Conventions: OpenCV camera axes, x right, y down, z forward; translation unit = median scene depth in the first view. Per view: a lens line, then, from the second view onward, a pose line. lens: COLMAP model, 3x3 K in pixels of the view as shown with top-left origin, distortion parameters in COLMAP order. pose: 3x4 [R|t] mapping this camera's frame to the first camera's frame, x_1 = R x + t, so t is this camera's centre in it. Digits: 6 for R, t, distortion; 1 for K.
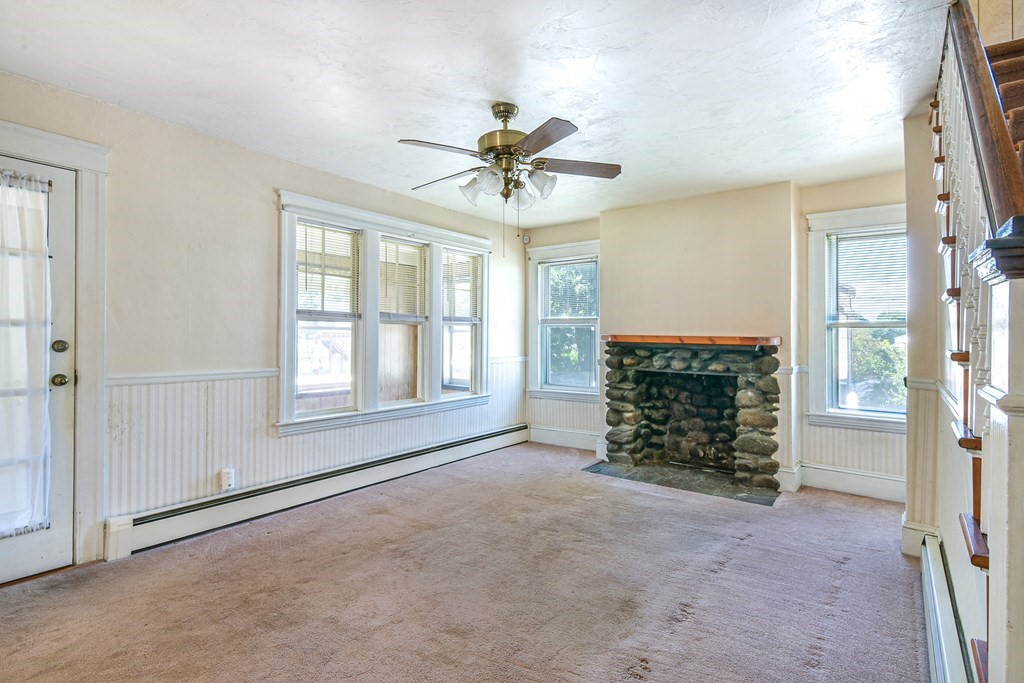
lens RADIAL K [[506.1, 0, 544.2], [0, 506.1, 331.0], [0, 0, 1]] dist [-0.000305, -0.000392]
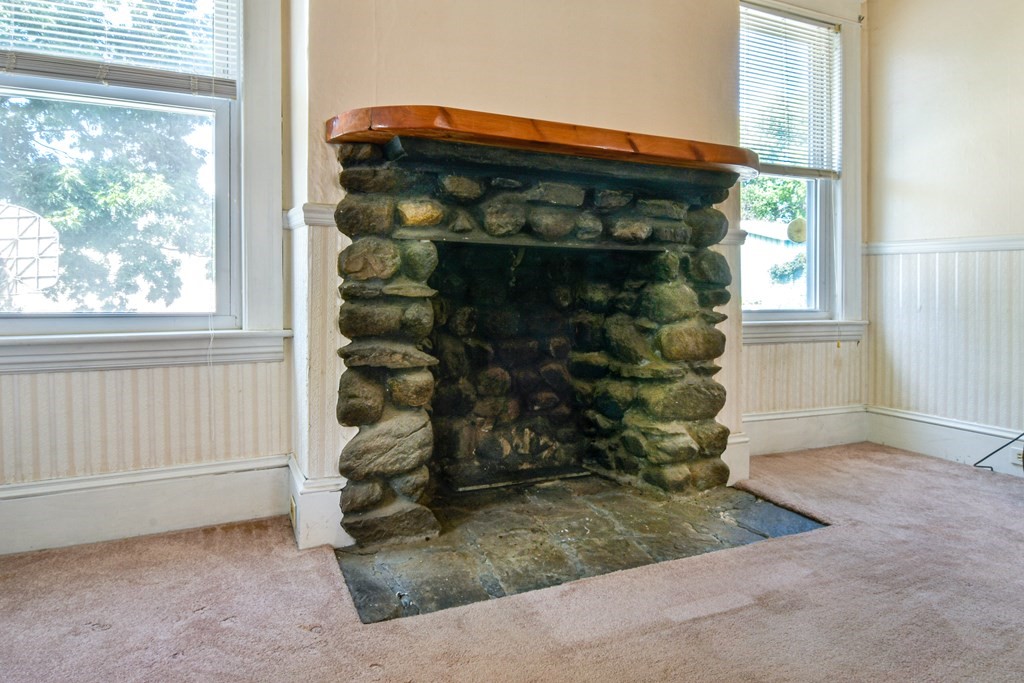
lens RADIAL K [[628.4, 0, 467.0], [0, 628.4, 282.0], [0, 0, 1]] dist [0.000607, -0.000687]
pose [[0.541609, -0.005181, 0.840615, -0.166103], [-0.004567, 0.999948, 0.009105, 0.110240], [-0.840618, -0.008771, 0.541557, 0.833839]]
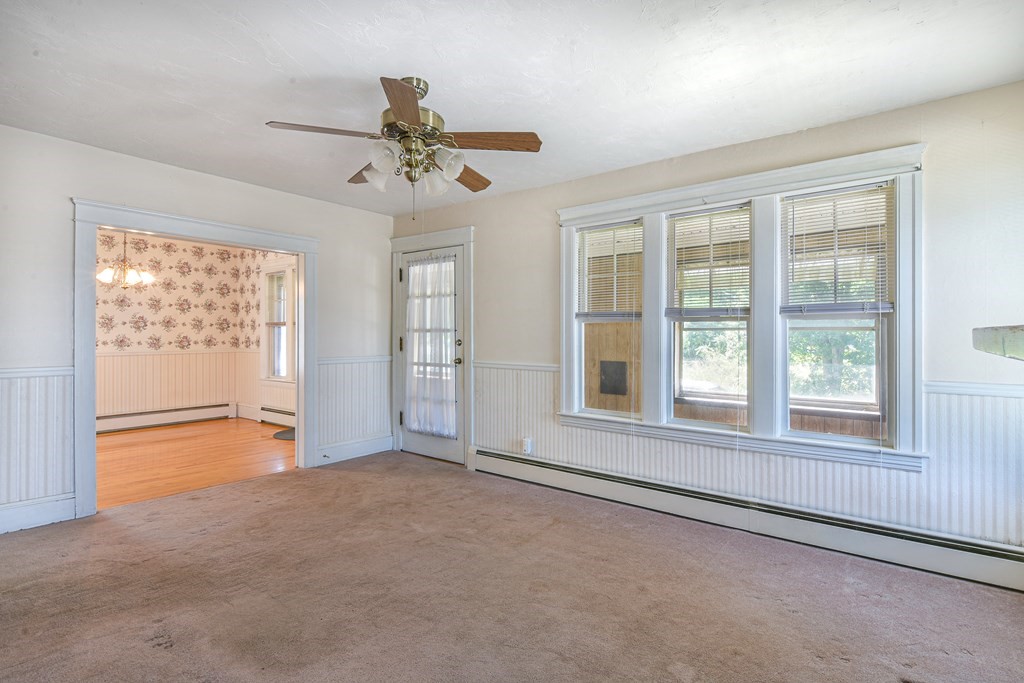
lens RADIAL K [[489.2, 0, 482.1], [0, 489.2, 338.9], [0, 0, 1]] dist [-0.002414, -0.000648]
pose [[-0.079590, -0.002109, -0.996825, 0.494025], [0.004650, 0.999986, -0.002487, 0.013109], [0.996817, -0.004833, -0.079579, 0.750145]]
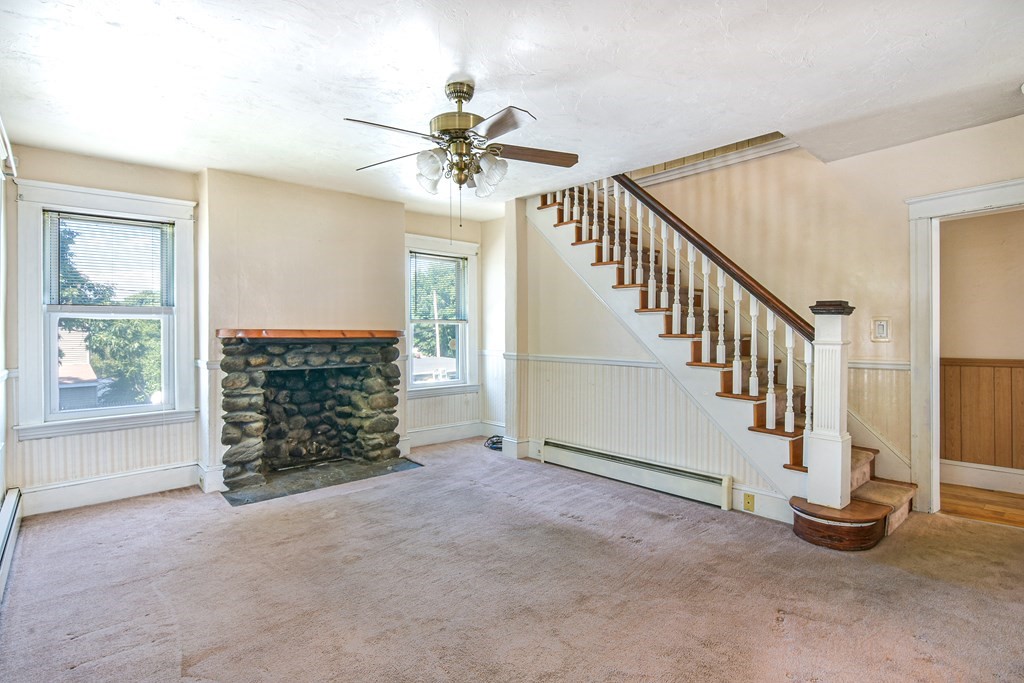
lens RADIAL K [[499.6, 0, 526.3], [0, 499.6, 327.2], [0, 0, 1]] dist [-0.001132, -0.000437]
pose [[0.199749, -0.002281, 0.979844, -0.608339], [-0.001667, 0.999995, 0.002668, 0.000986], [-0.979846, -0.002167, 0.199744, 0.437788]]
